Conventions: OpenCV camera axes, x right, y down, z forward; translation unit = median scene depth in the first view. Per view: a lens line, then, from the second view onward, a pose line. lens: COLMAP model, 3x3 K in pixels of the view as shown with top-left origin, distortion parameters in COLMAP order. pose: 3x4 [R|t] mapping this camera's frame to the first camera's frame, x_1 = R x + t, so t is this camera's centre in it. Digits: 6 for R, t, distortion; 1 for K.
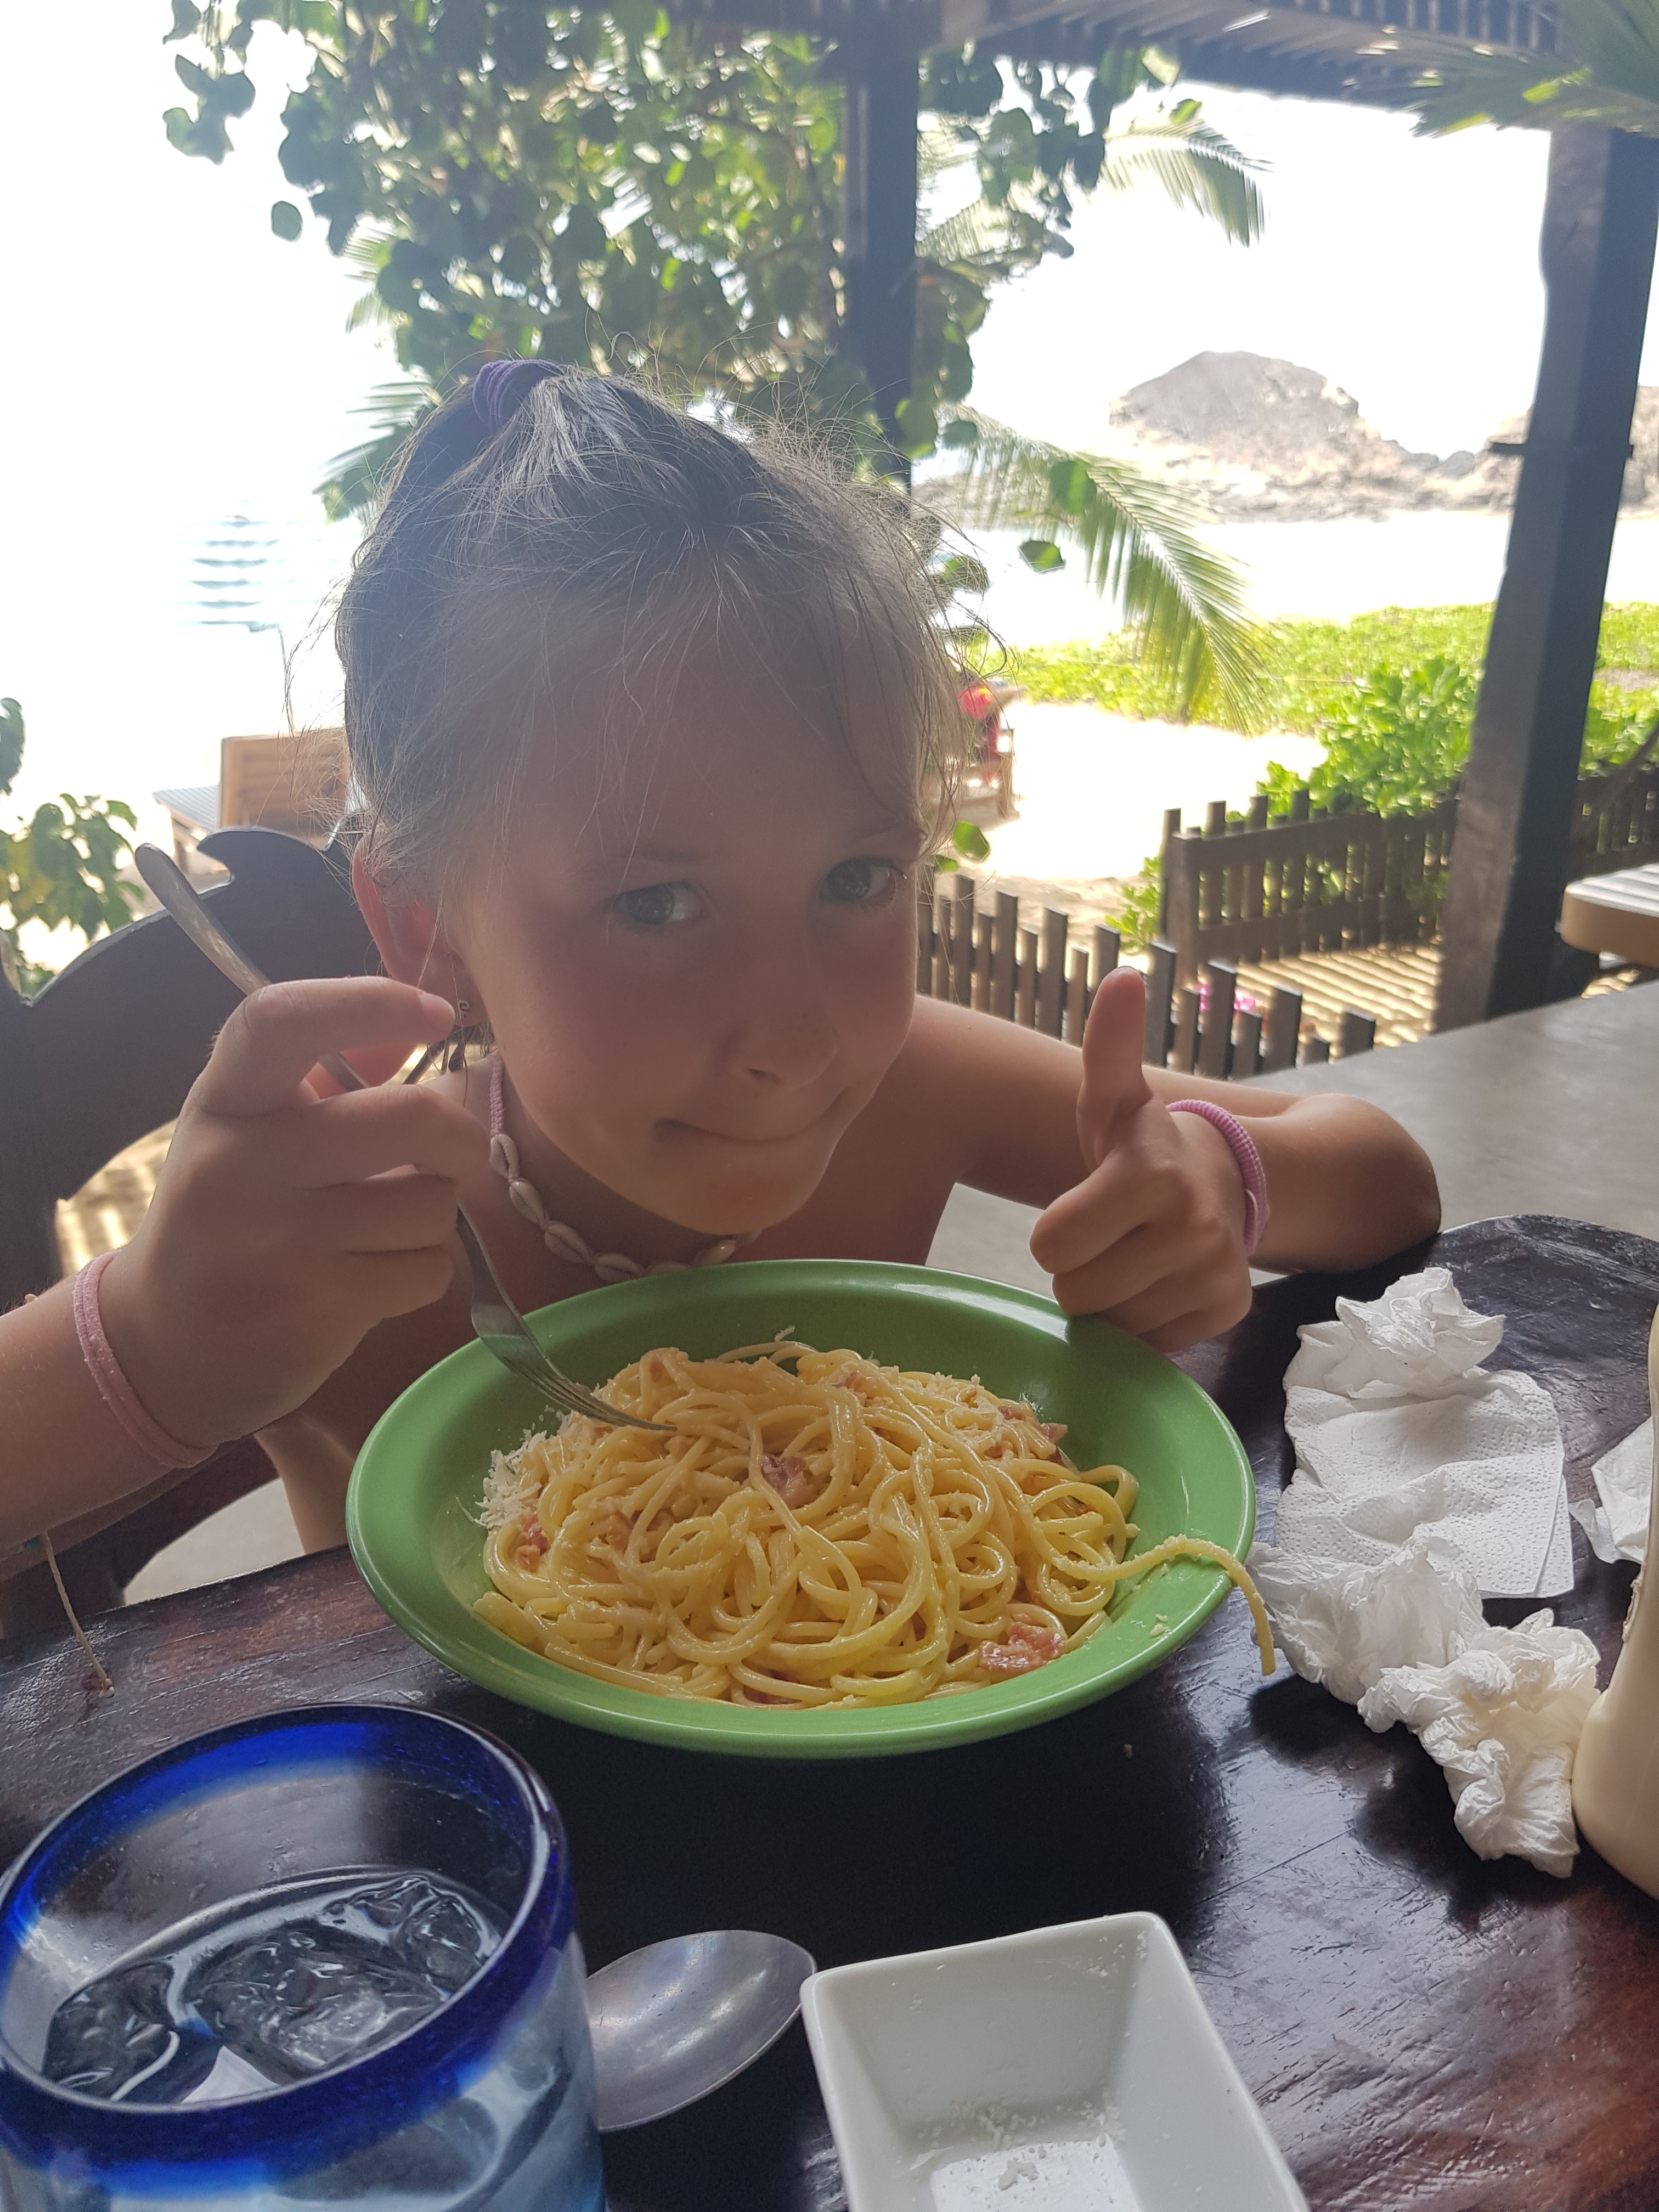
lens RADIAL K [[1671.4, 0, 829.8], [0, 1671.4, 1066.0], [0, 0, 1]] dist [0.028378, 0.000944]
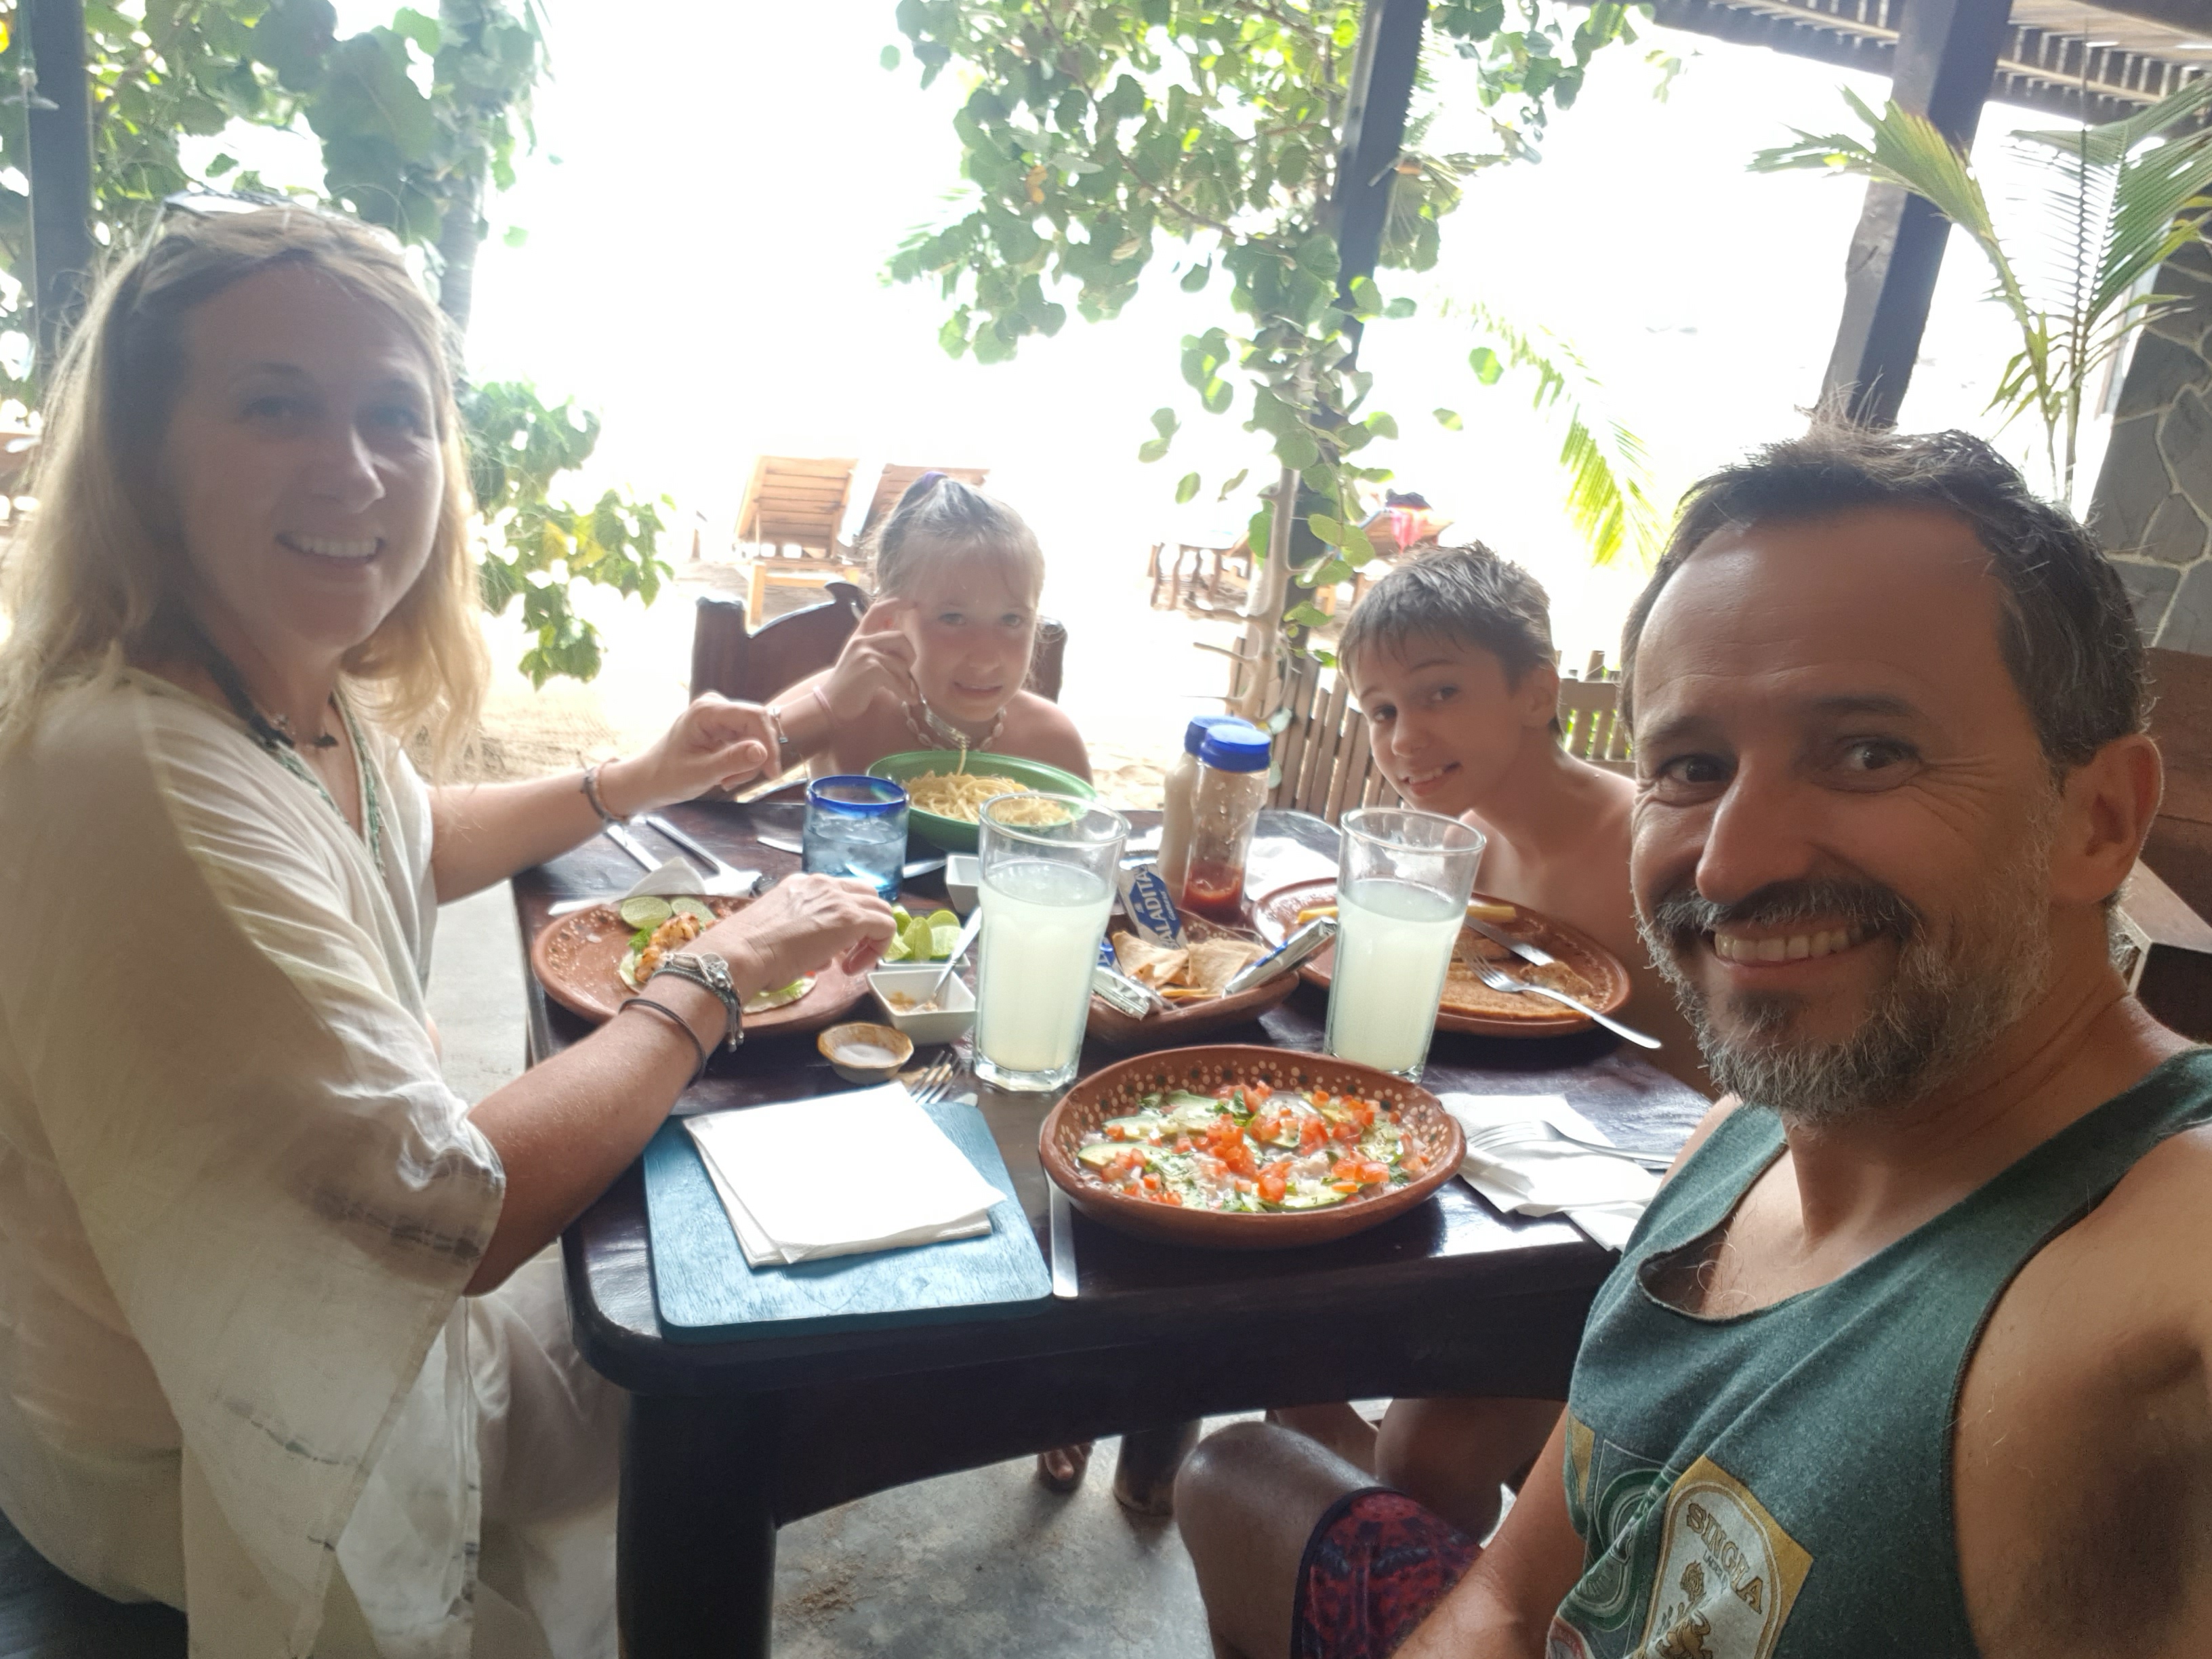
lens RADIAL K [[1611.7, 0, 1106.0], [0, 1611.7, 829.5], [0, 0, 1]] dist [0.001466, -0.000909]
pose [[0.980154, 0.179555, -0.084015, 0.028069], [-0.179581, 0.983716, 0.007321, 0.015352], [0.083962, 0.007912, 0.996438, -0.135318]]
